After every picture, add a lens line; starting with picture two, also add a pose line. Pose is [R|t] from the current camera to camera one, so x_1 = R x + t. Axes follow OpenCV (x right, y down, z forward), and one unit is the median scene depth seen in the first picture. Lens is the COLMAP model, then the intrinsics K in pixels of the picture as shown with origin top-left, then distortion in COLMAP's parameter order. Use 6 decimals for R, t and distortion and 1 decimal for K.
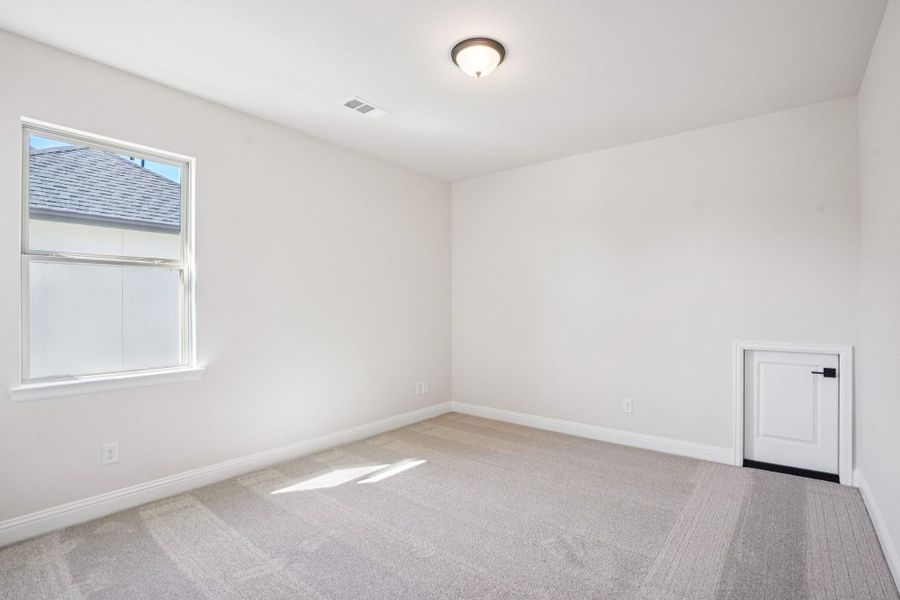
lens RADIAL K [[430.1, 0, 450.0], [0, 430.1, 300.0], [0, 0, 1]] dist [-0.000752, 0.000070]
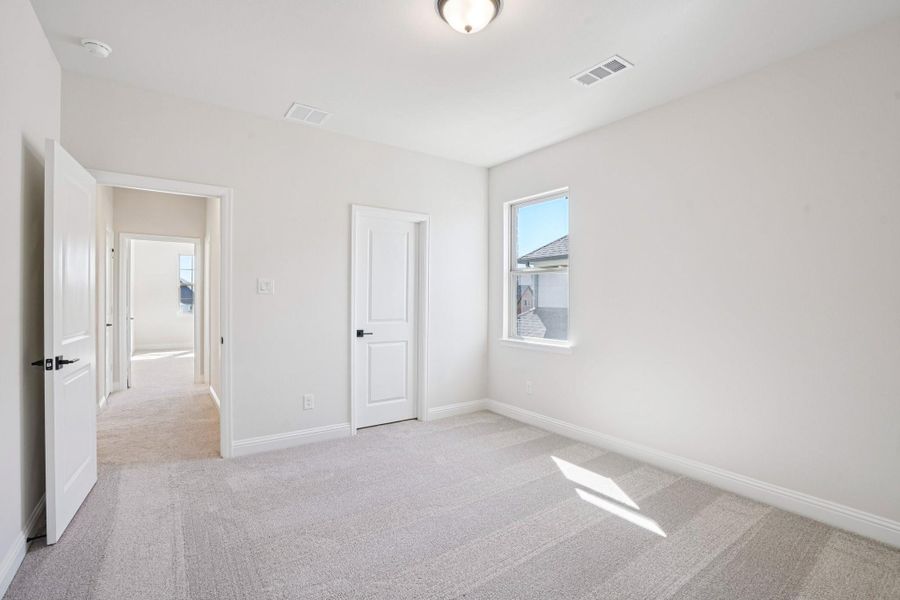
lens RADIAL K [[414.3, 0, 450.0], [0, 414.3, 300.0], [0, 0, 1]] dist [-0.039487, -0.000118]
pose [[-0.258738, 0.004624, -0.965936, 0.732953], [0.005953, 0.999977, 0.003192, 0.010989], [0.965929, -0.004925, -0.258760, 0.993861]]
